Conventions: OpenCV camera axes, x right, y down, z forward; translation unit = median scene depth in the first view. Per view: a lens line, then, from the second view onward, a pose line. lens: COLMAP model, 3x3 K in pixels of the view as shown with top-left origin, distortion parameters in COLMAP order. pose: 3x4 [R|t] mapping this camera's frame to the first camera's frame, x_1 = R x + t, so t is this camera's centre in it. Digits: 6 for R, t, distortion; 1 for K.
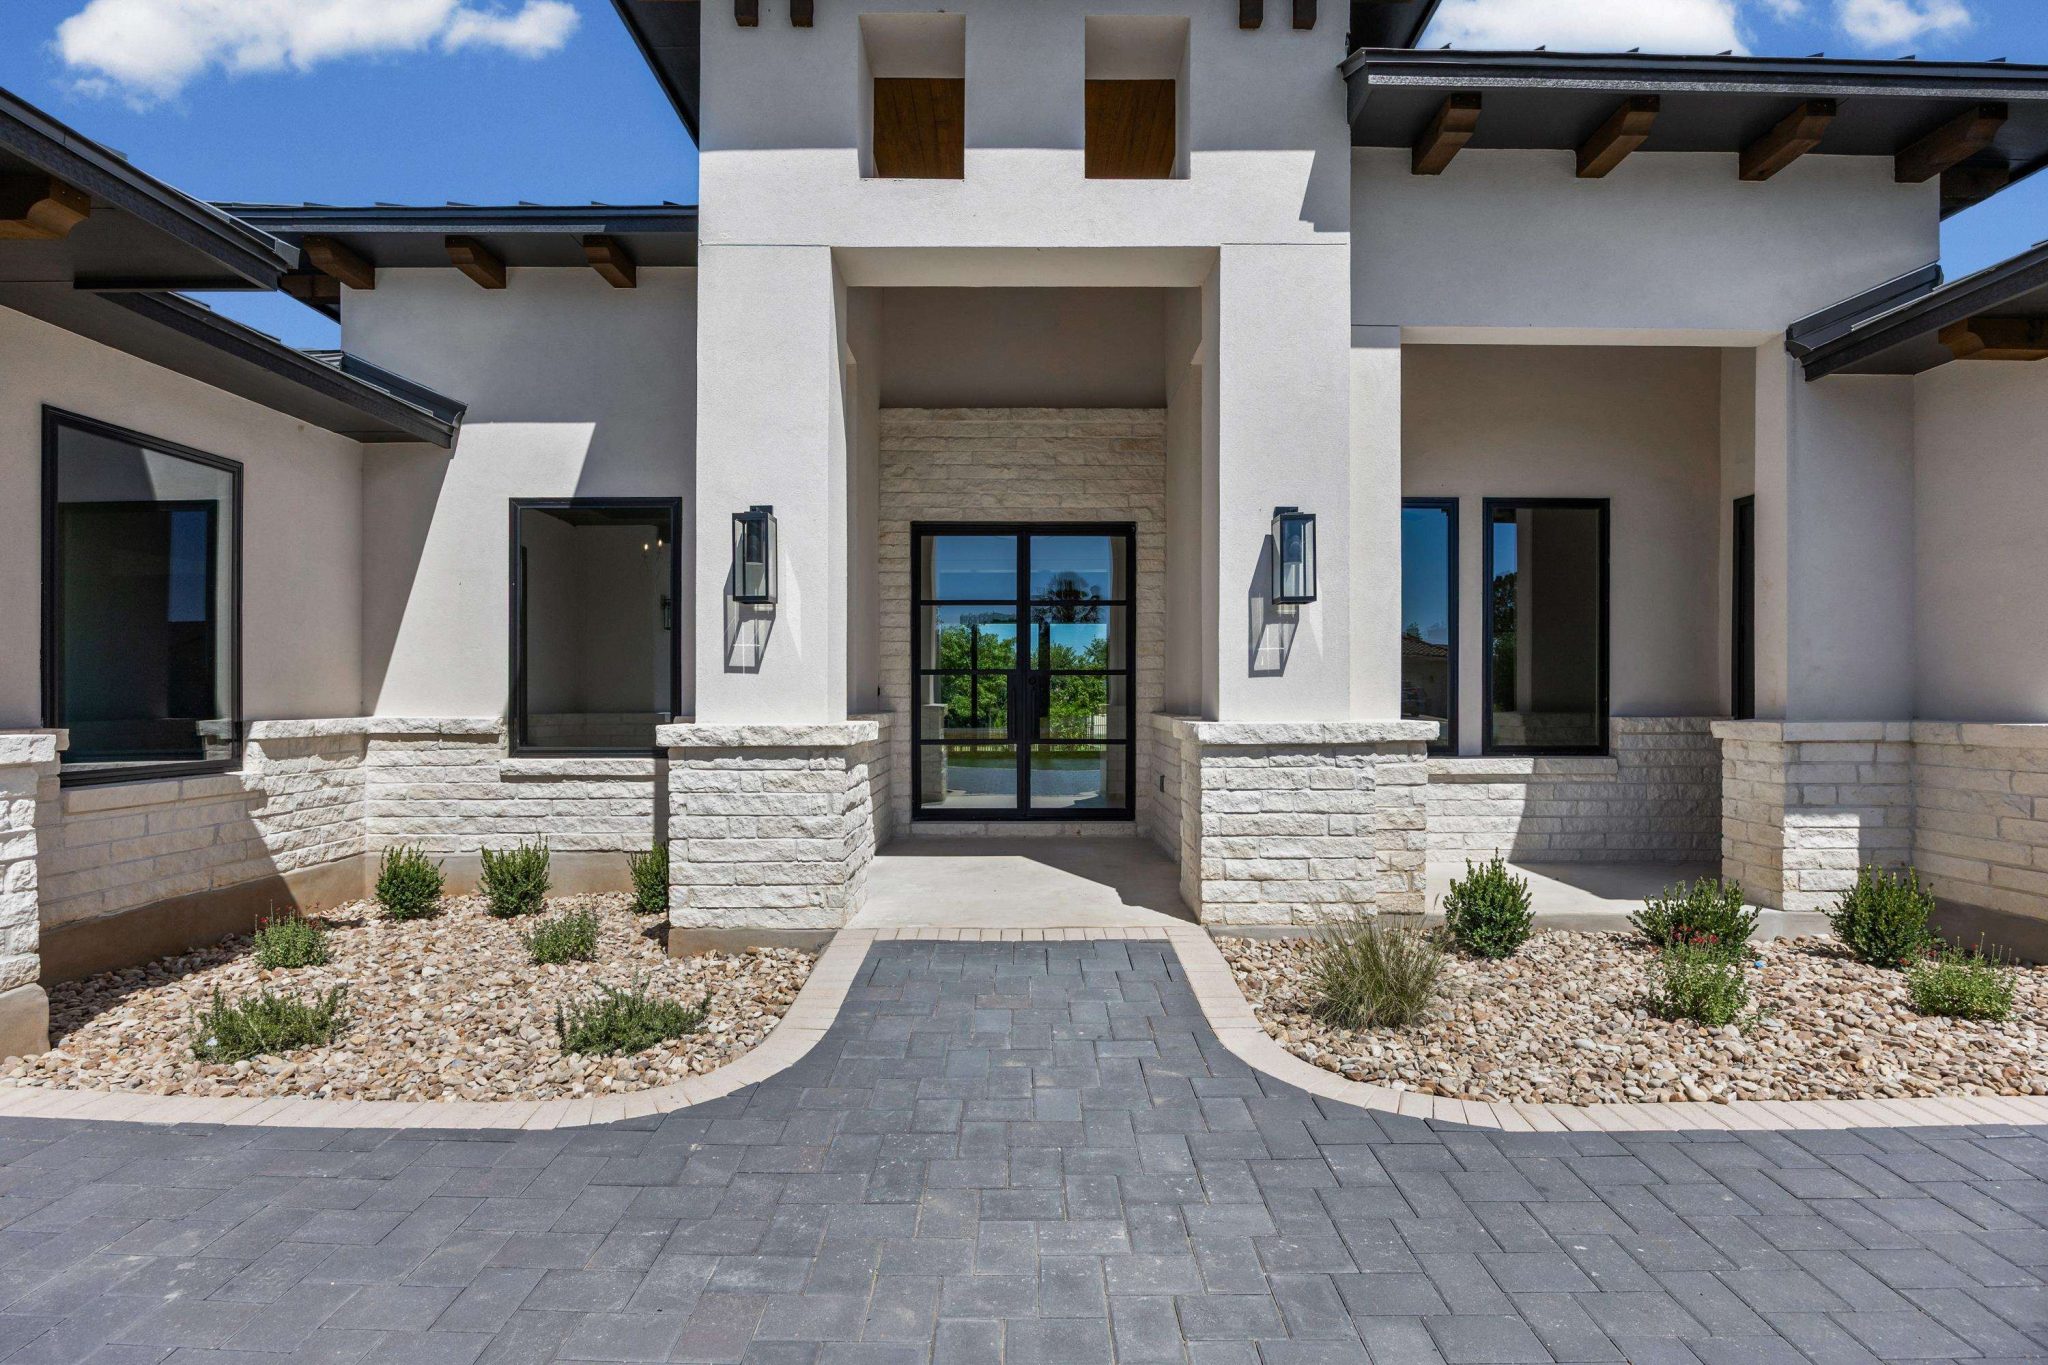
lens RADIAL K [[1002.4, 0, 1024.0], [0, 1002.4, 682.5], [0, 0, 1]] dist [-0.001515, 0.000013]
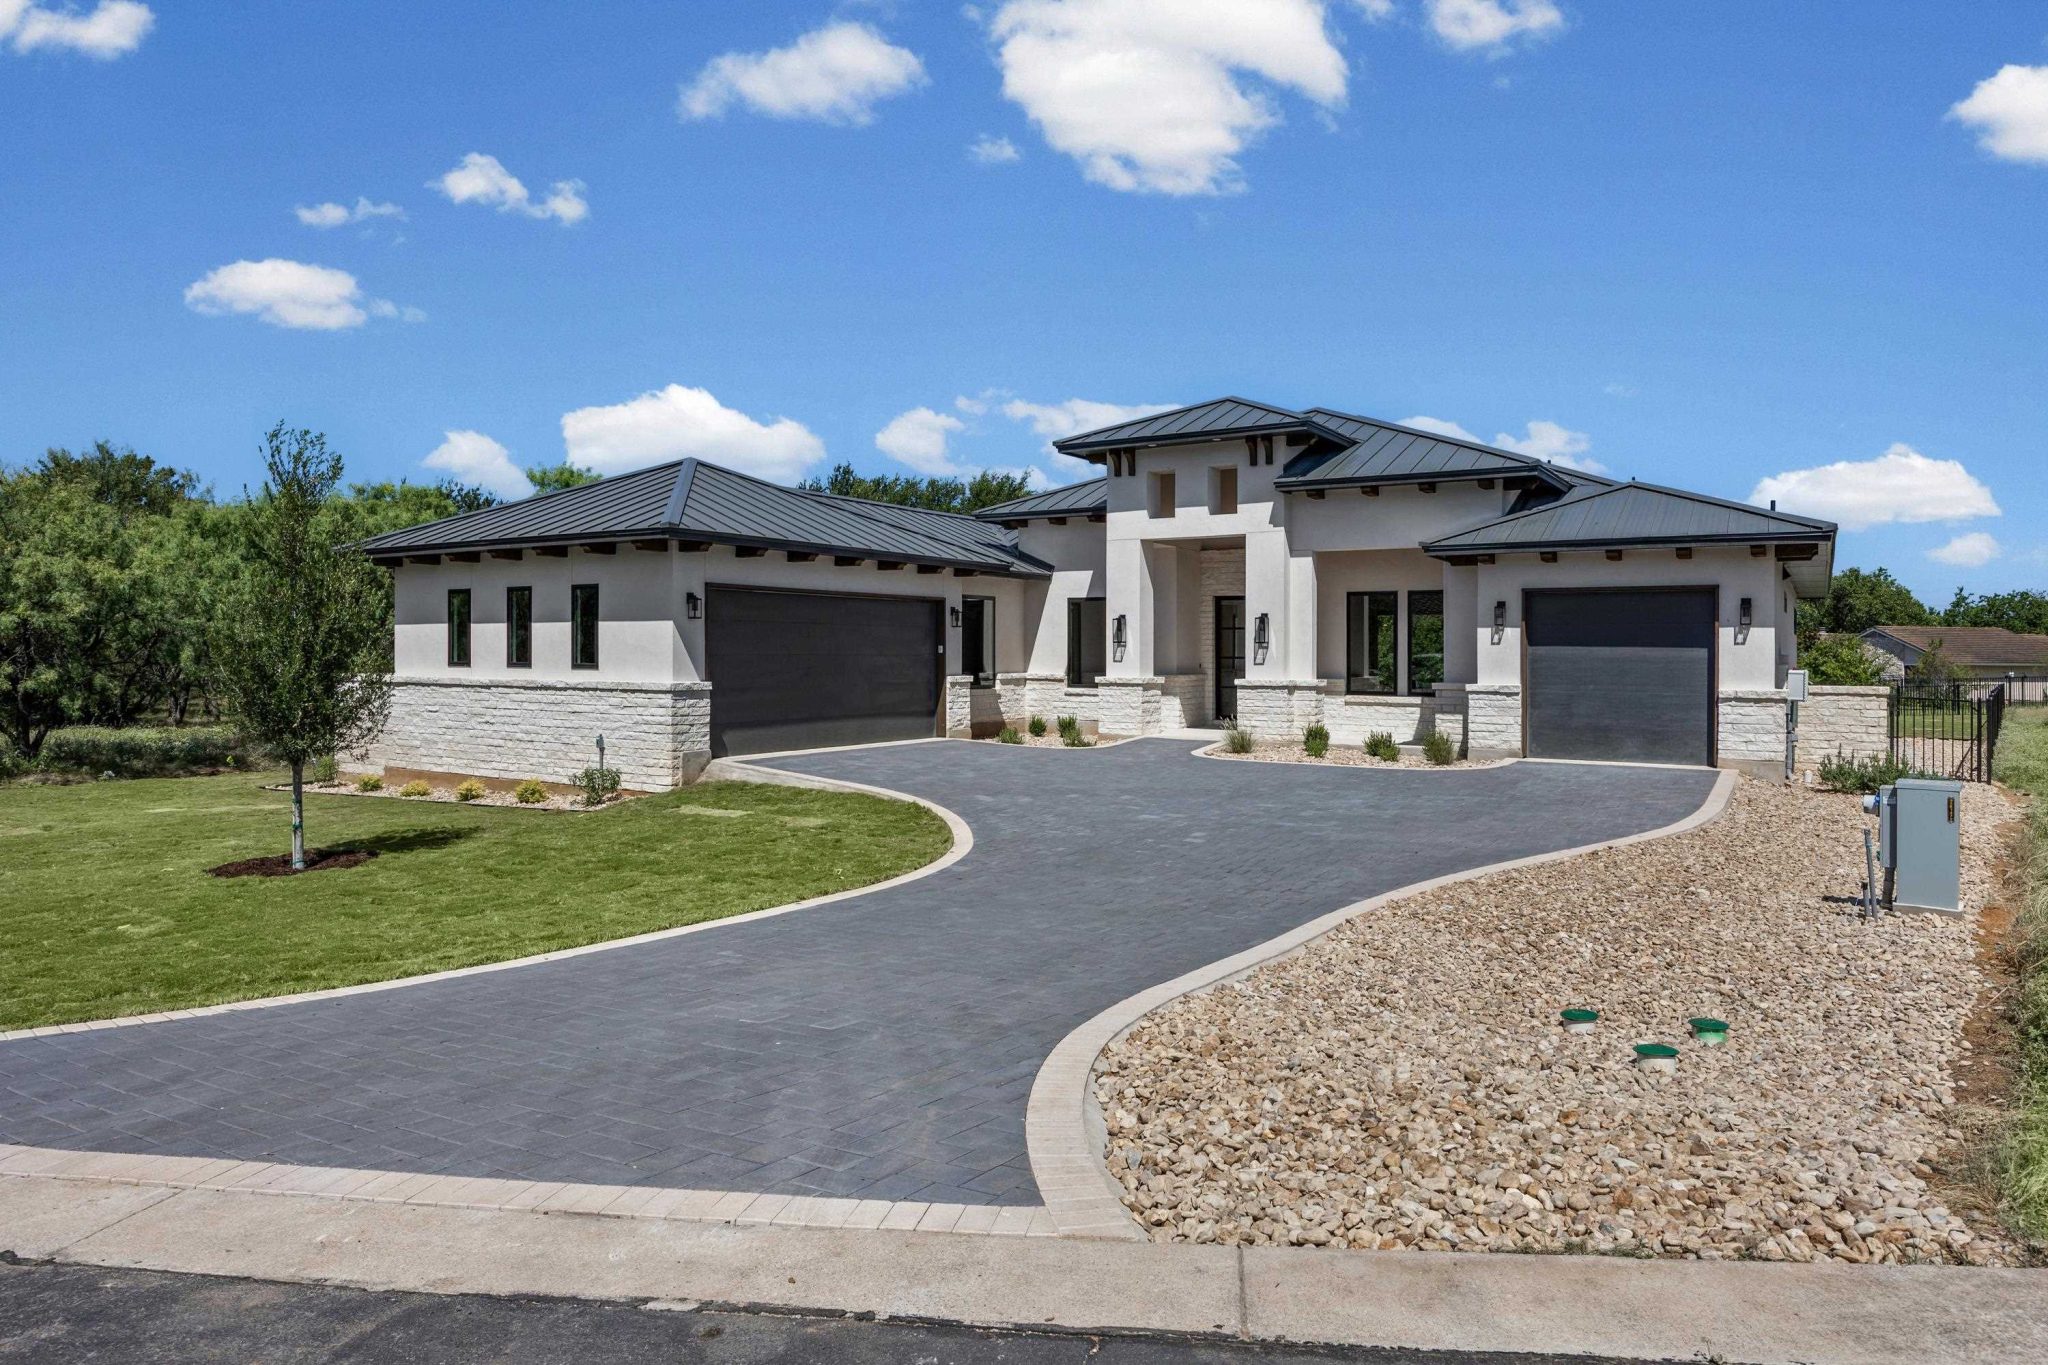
lens RADIAL K [[1246.1, 0, 1025.5], [0, 1246.1, 663.7], [0, 0, 1]] dist [-0.001974, -0.000308]
pose [[0.838020, 0.012553, -0.545494, 1.500688], [0.000980, 0.999699, 0.024510, -0.091506], [0.545638, -0.021075, 0.837756, -2.316791]]
